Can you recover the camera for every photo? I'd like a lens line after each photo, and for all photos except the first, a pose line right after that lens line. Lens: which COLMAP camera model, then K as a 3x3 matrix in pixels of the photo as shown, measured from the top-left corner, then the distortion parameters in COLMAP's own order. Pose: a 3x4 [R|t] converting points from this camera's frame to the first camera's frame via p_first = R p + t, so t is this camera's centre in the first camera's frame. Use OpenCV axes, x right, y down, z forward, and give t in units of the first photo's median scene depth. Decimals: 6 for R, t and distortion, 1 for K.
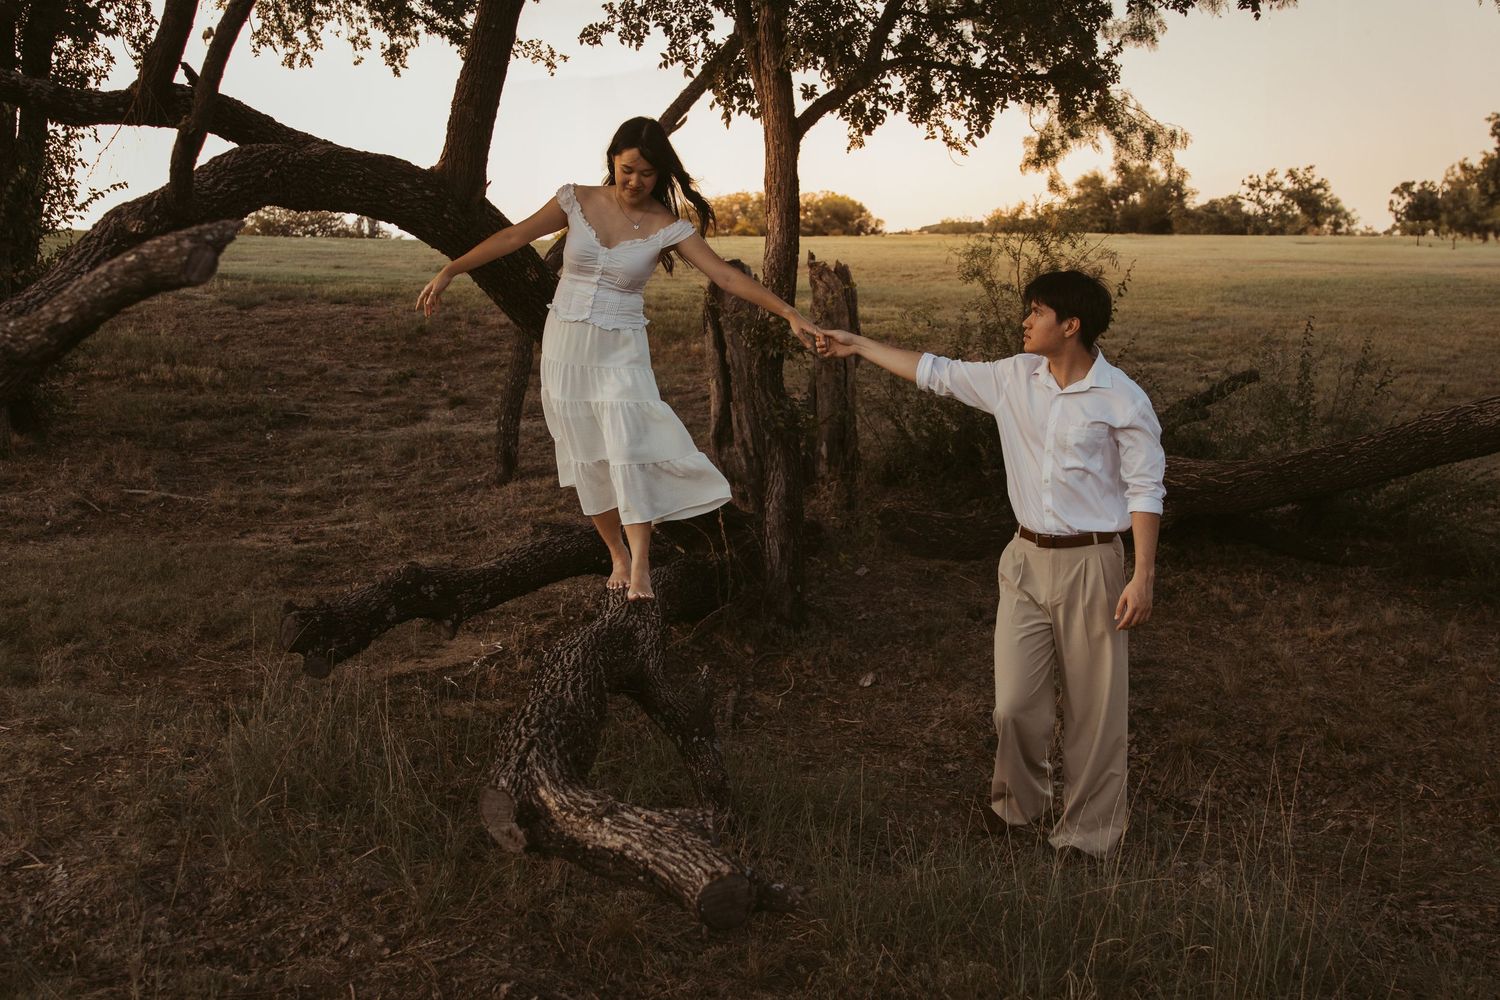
lens RADIAL K [[1736.5, 0, 683.9], [0, 1736.5, 517.3], [0, 0, 1]] dist [-0.020799, 0.000000]
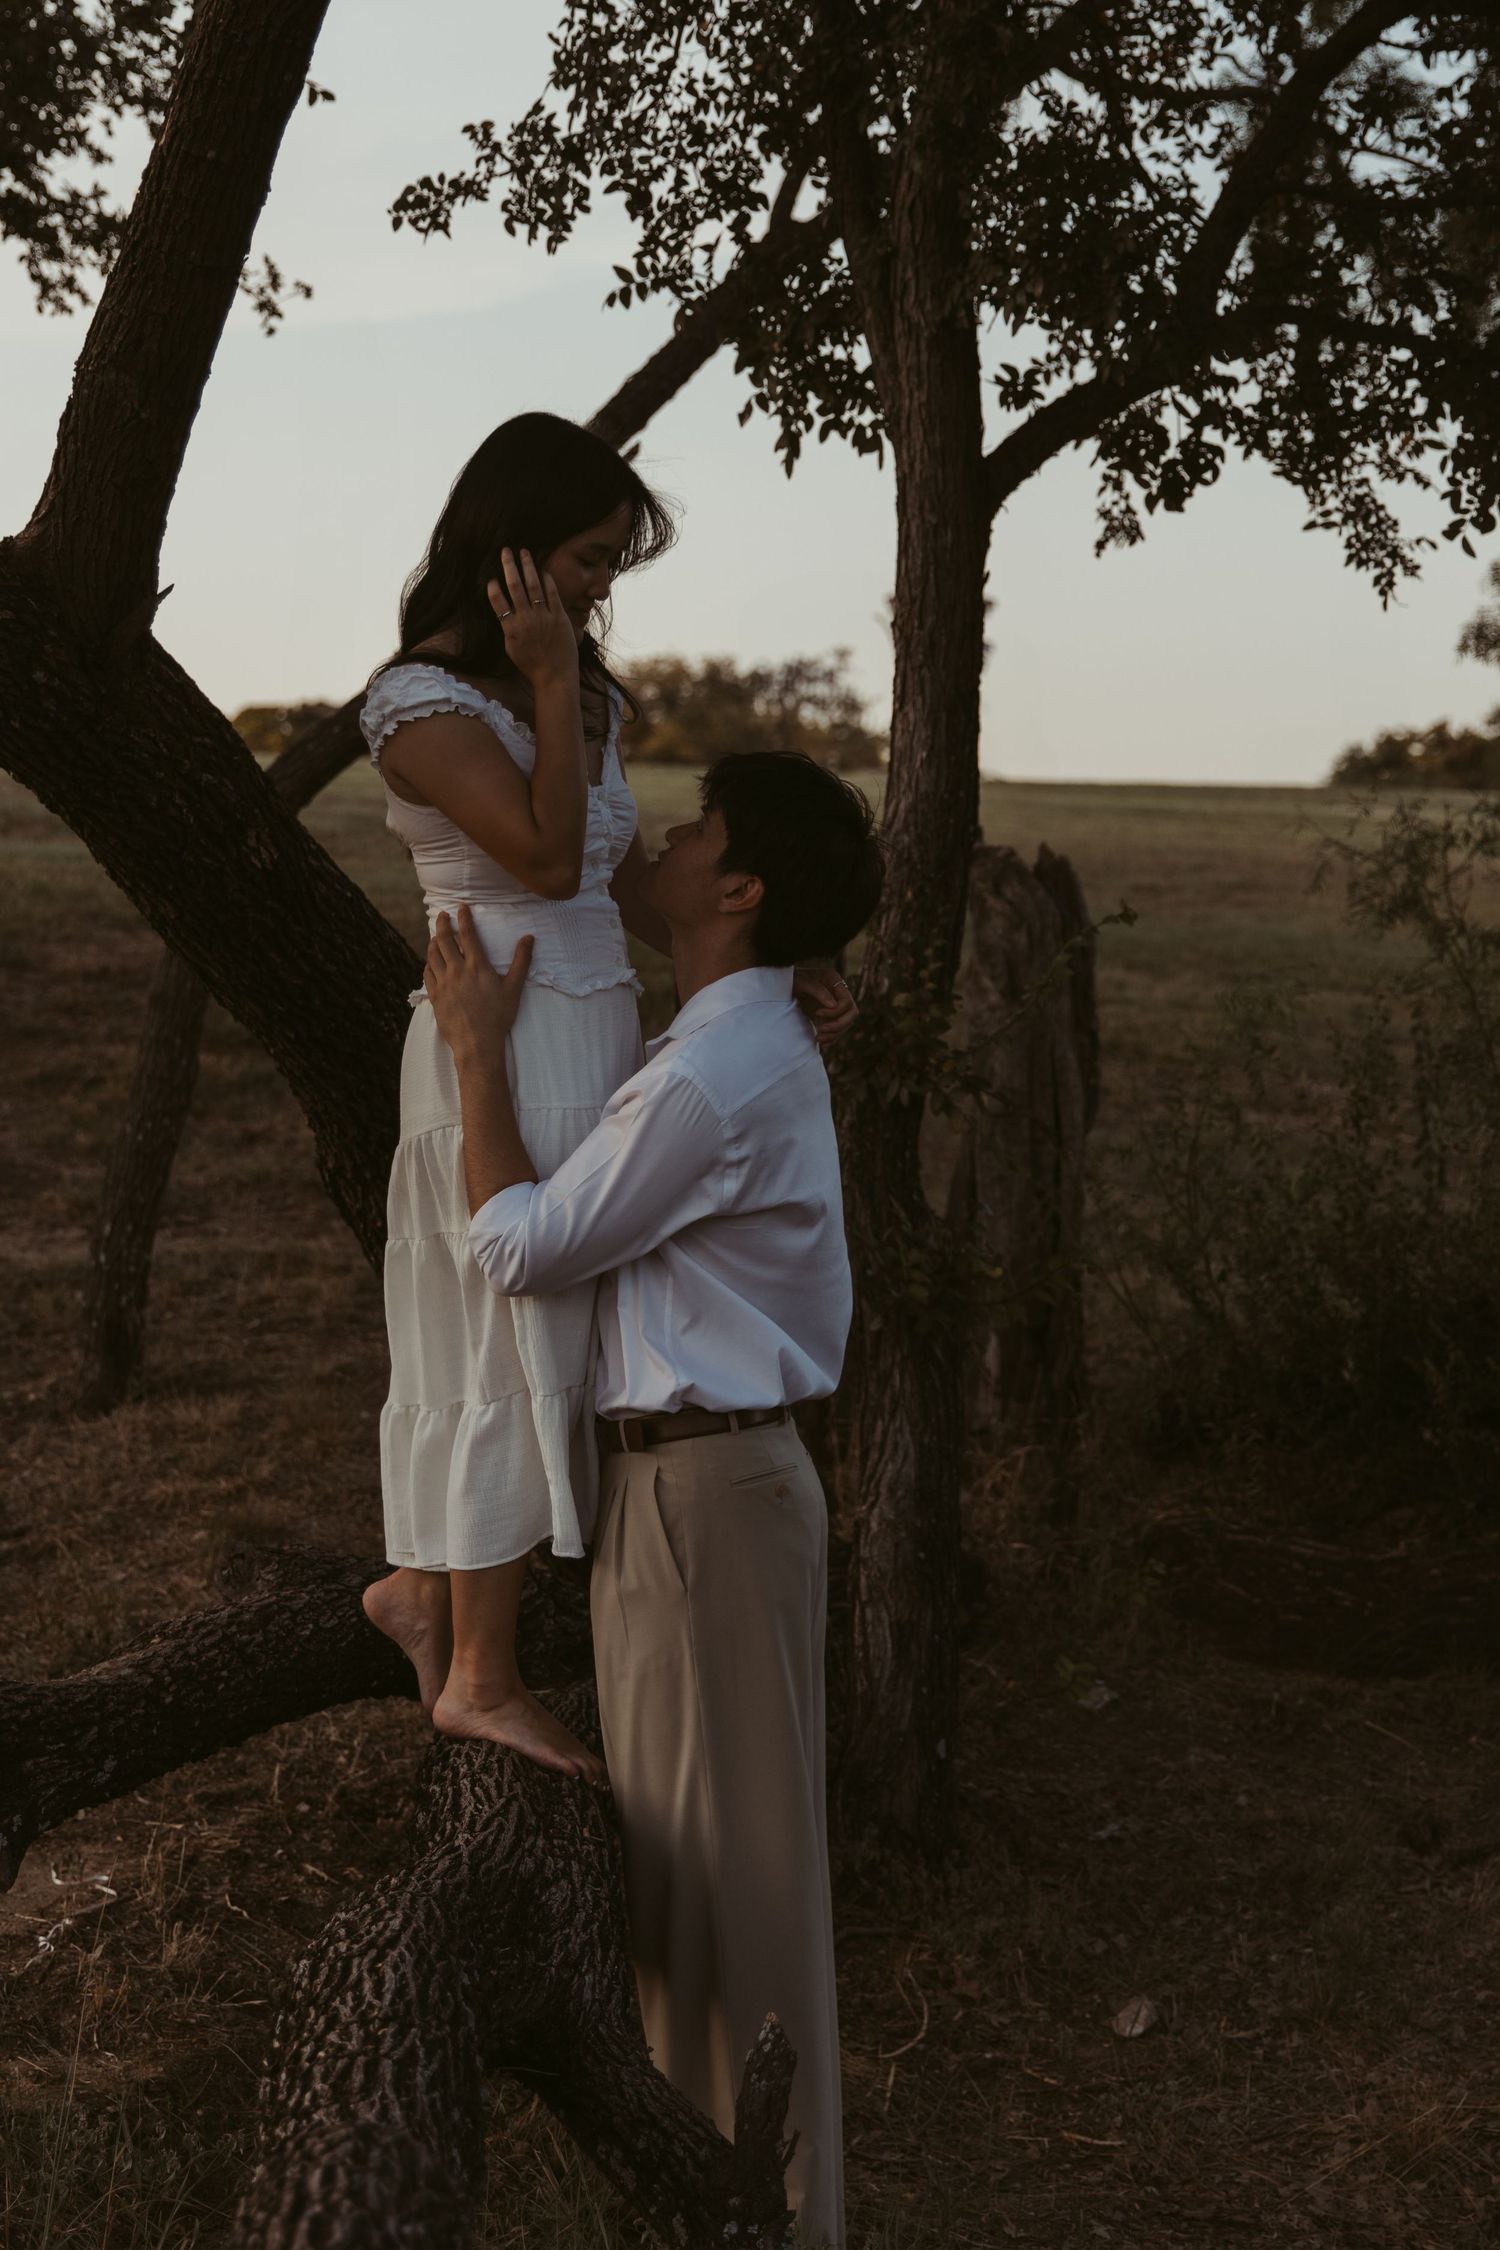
lens RADIAL K [[4420.0, 0, 637.7], [0, 4420.0, 1122.2], [0, 0, 1]] dist [-0.007268, 0.000000]
pose [[0.998444, 0.042090, 0.036590, -0.035478], [-0.039064, 0.996044, -0.079810, -0.012541], [-0.039805, 0.078256, 0.996138, 0.082484]]
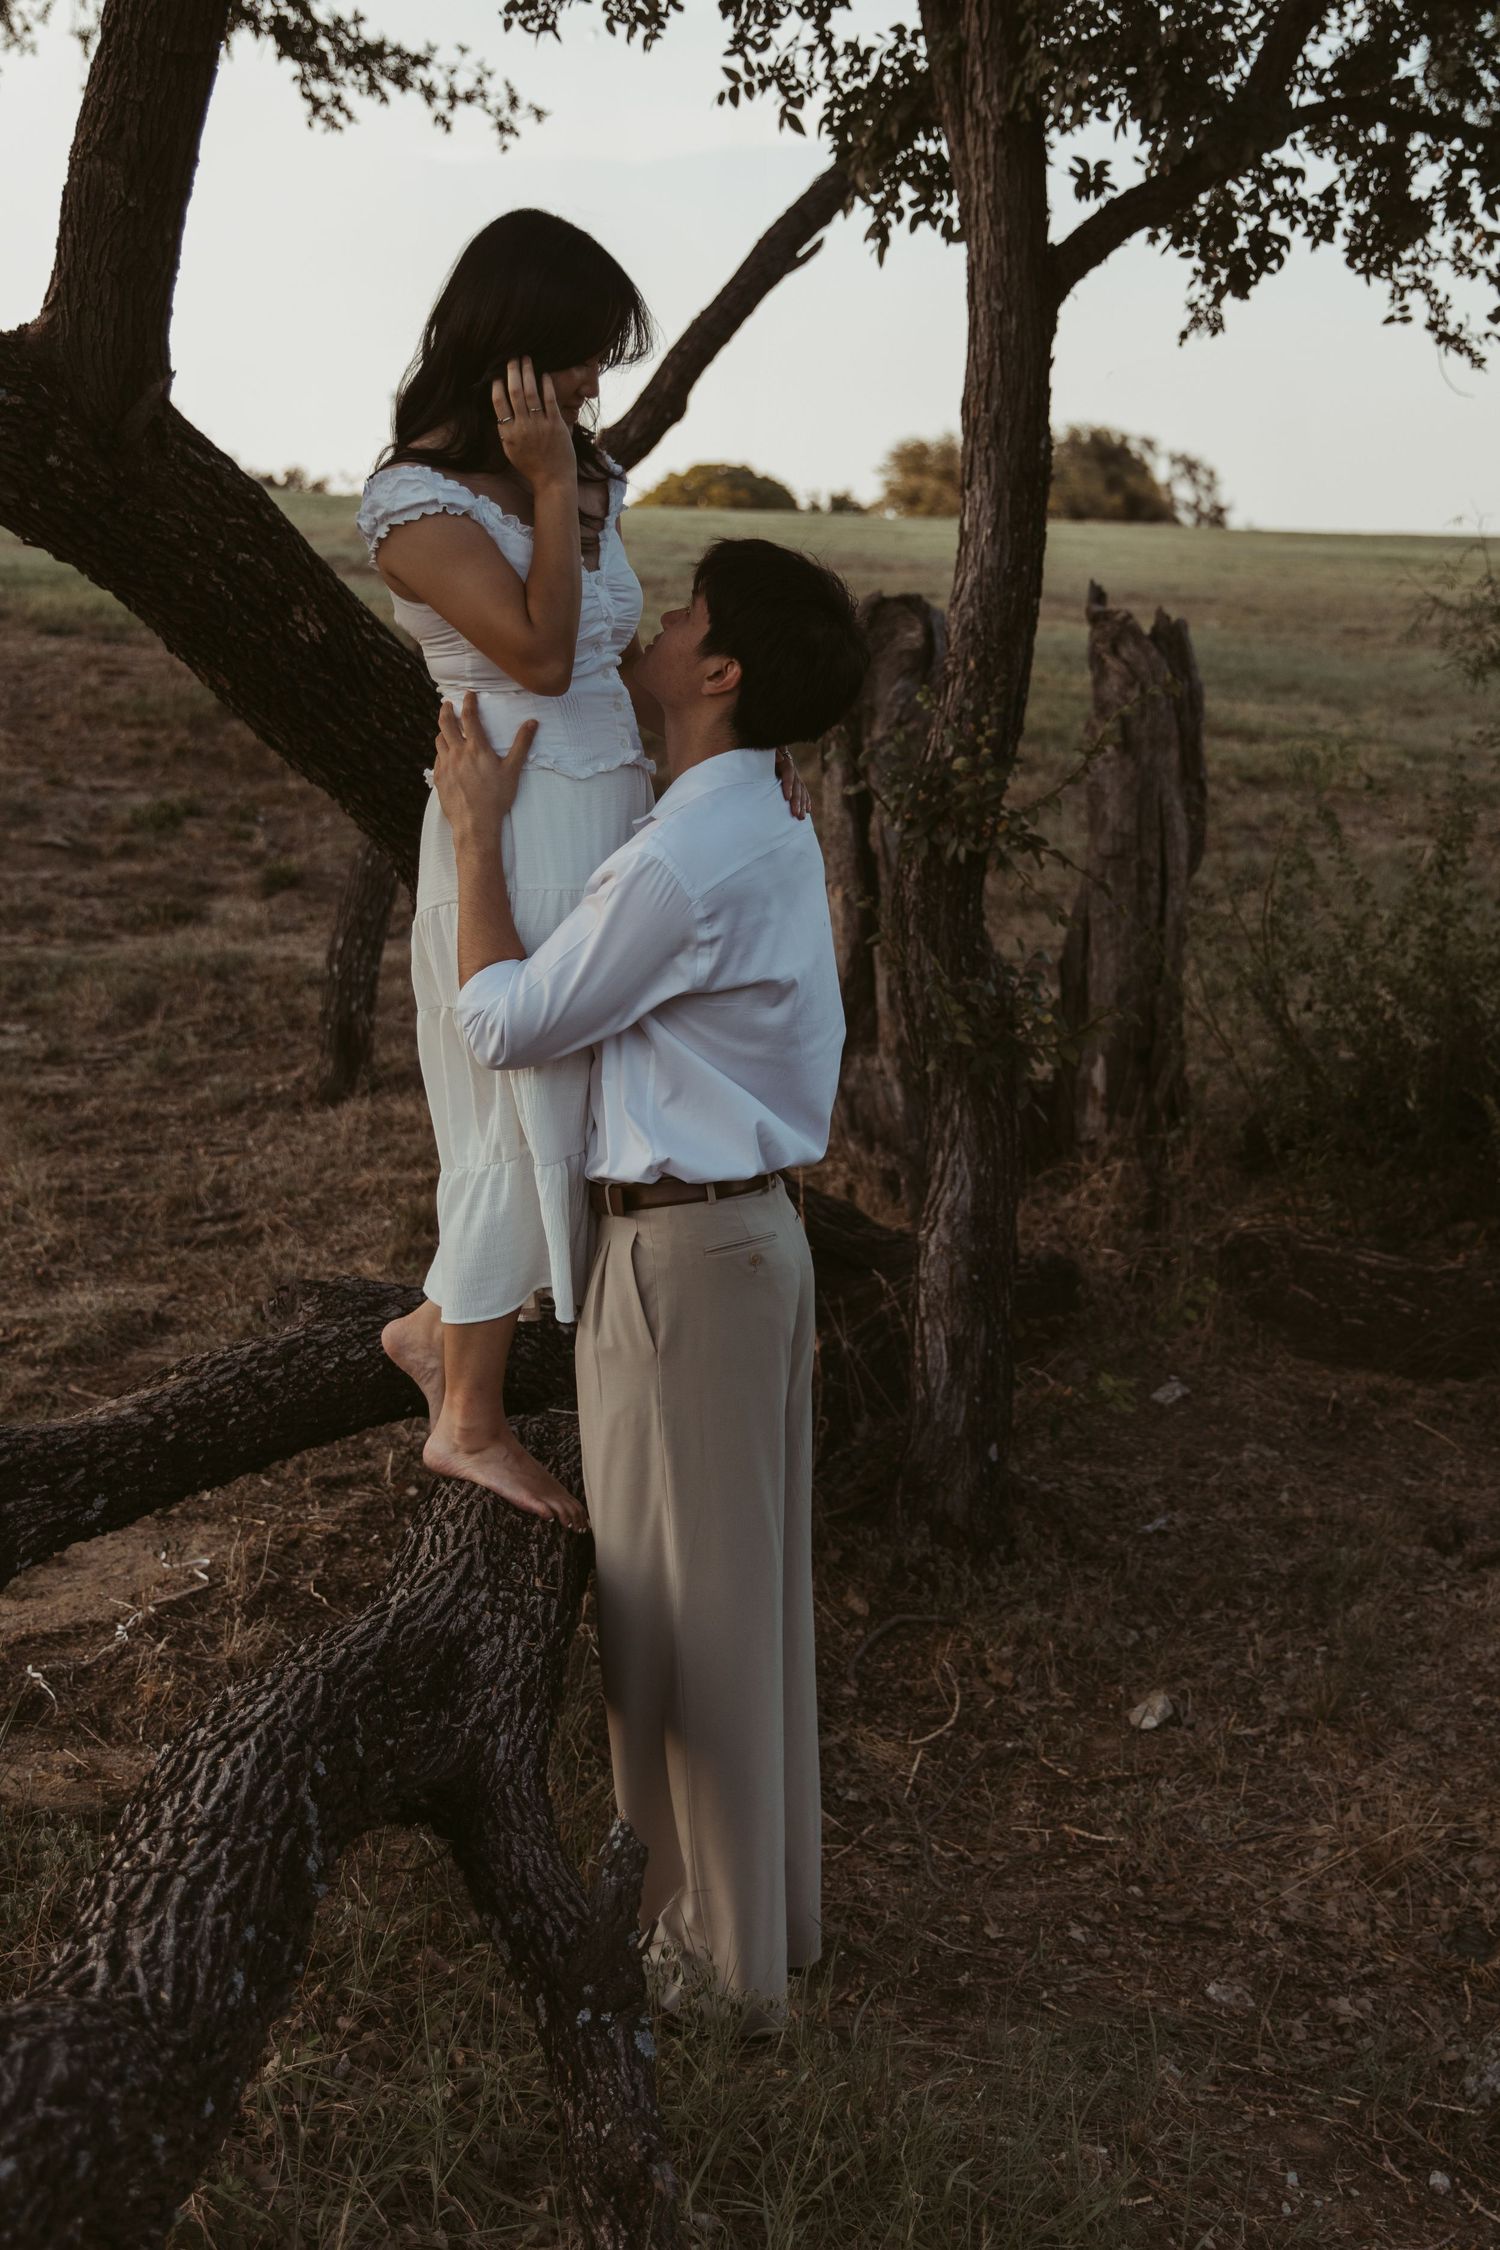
lens RADIAL K [[3517.9, 0, 742.9], [0, 3517.9, 1110.0], [0, 0, 1]] dist [0.009478, 0.000000]
pose [[0.997492, 0.056222, -0.042995, 0.039510], [-0.055748, 0.998371, 0.012133, -0.042456], [0.043608, -0.009706, 0.999002, 0.205970]]
